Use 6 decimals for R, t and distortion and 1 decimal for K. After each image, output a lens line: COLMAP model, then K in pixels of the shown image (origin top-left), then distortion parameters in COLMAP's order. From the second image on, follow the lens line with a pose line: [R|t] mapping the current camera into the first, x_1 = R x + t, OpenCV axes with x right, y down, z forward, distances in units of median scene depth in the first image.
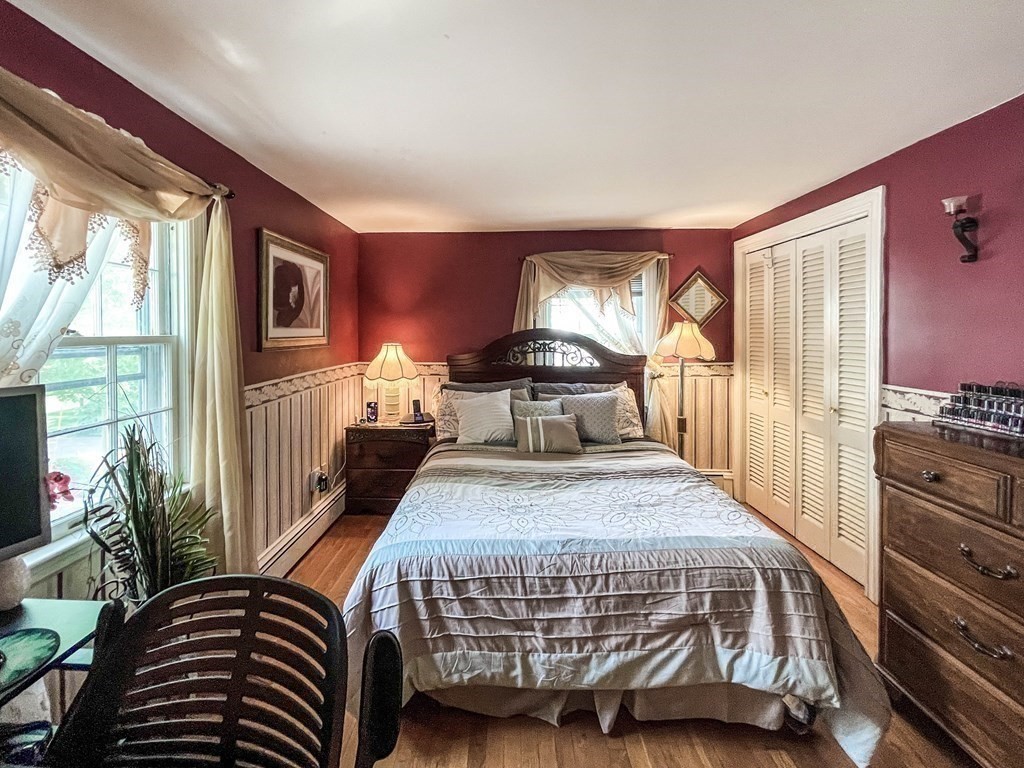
lens RADIAL K [[417.1, 0, 508.3], [0, 417.1, 336.3], [0, 0, 1]] dist [0.001028, -0.000044]
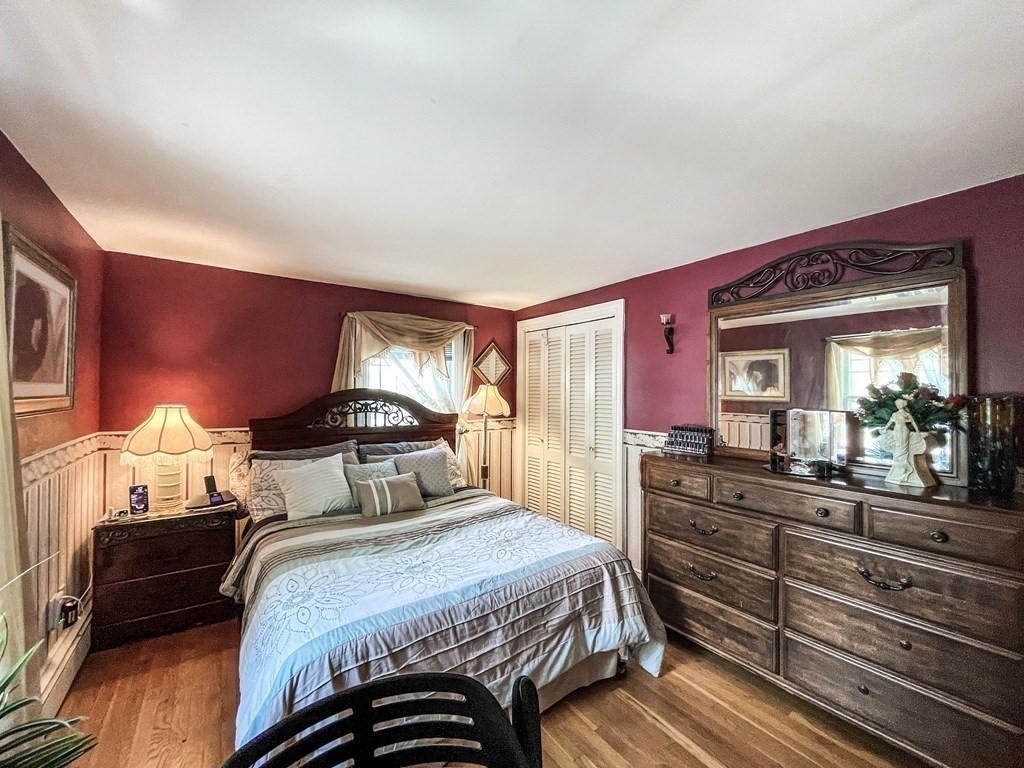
lens RADIAL K [[405.2, 0, 512.0], [0, 405.2, 384.0], [0, 0, 1]] dist [-0.001853, -0.000419]
pose [[0.807835, 0.020576, 0.589049, -0.264293], [-0.004003, 0.999559, -0.029426, -0.003431], [-0.589395, 0.021414, 0.807561, 0.042630]]
